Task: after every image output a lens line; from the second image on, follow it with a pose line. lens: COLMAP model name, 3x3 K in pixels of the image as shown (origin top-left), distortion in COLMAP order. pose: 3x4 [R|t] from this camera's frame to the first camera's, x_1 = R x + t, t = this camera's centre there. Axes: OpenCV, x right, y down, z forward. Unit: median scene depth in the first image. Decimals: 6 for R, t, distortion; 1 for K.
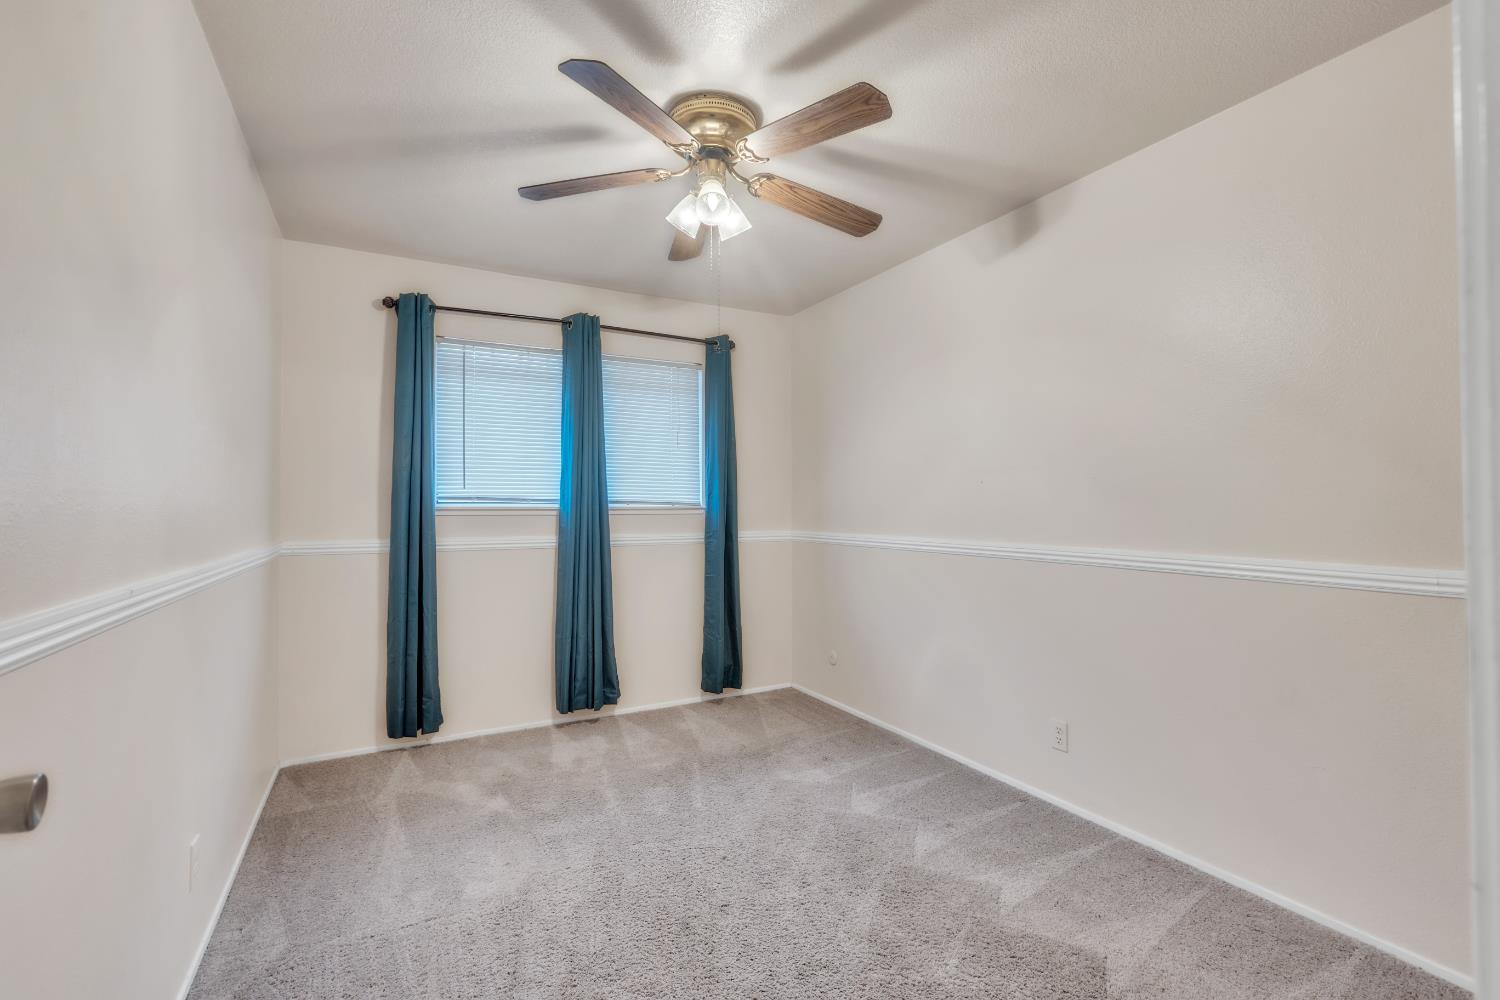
lens RADIAL K [[674.8, 0, 746.8], [0, 674.8, 502.9], [0, 0, 1]] dist [-0.002189, -0.000434]
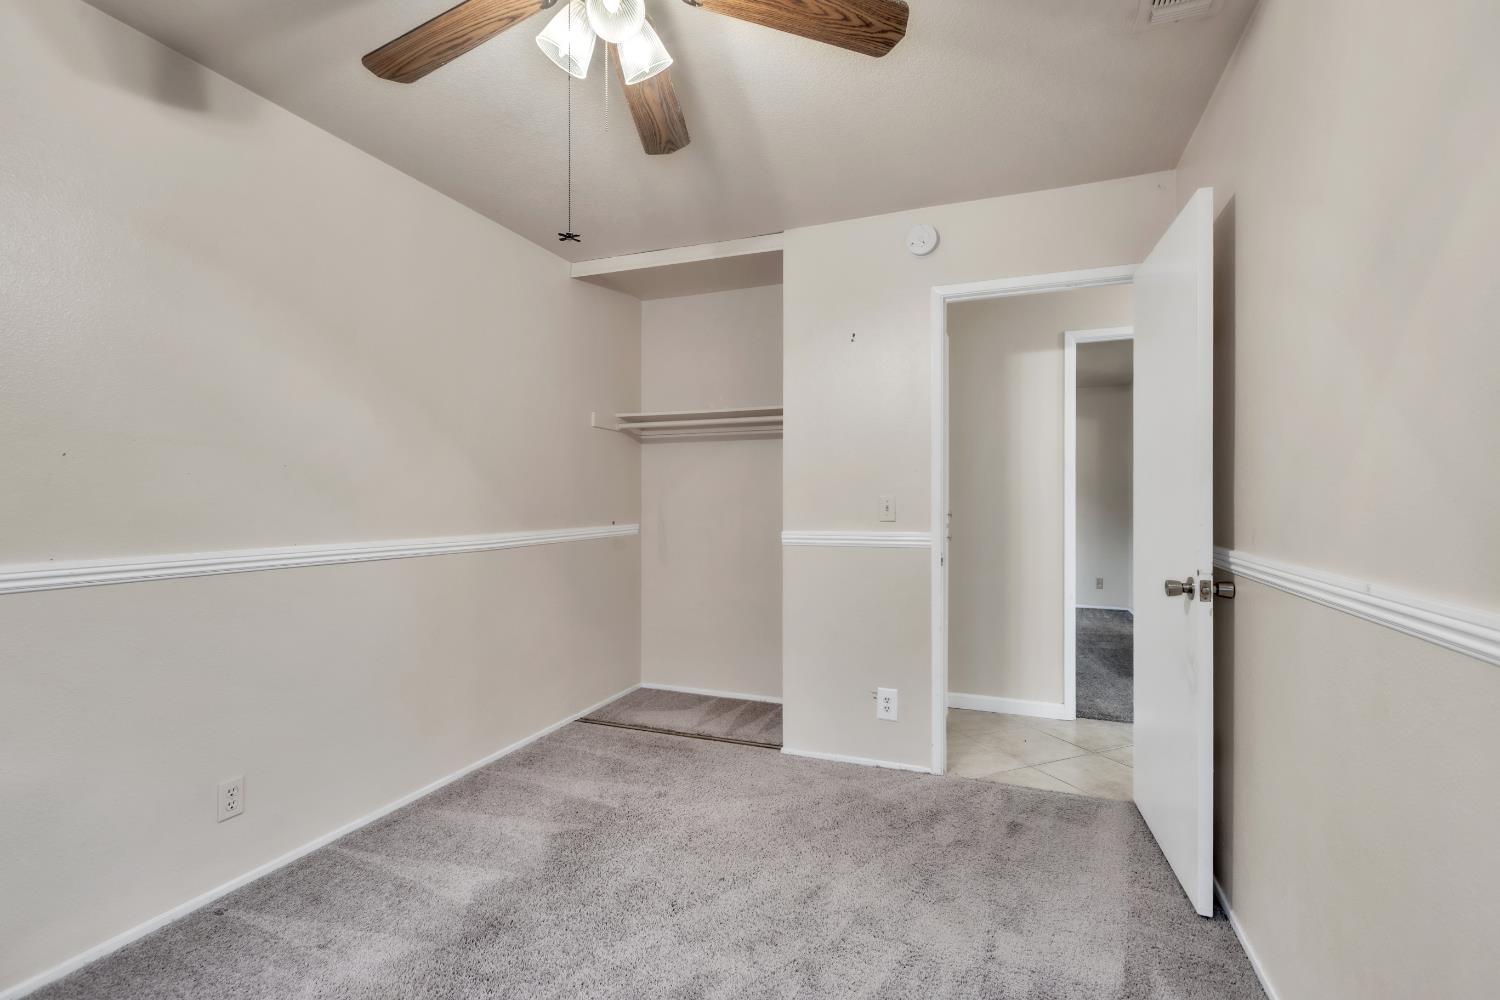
lens RADIAL K [[674.8, 0, 746.8], [0, 674.8, 502.9], [0, 0, 1]] dist [-0.002189, -0.000434]
pose [[-0.664305, -0.001446, 0.747460, -0.573748], [-0.005719, 0.999979, -0.003149, 0.010506], [-0.747440, -0.006366, -0.664299, 1.248259]]
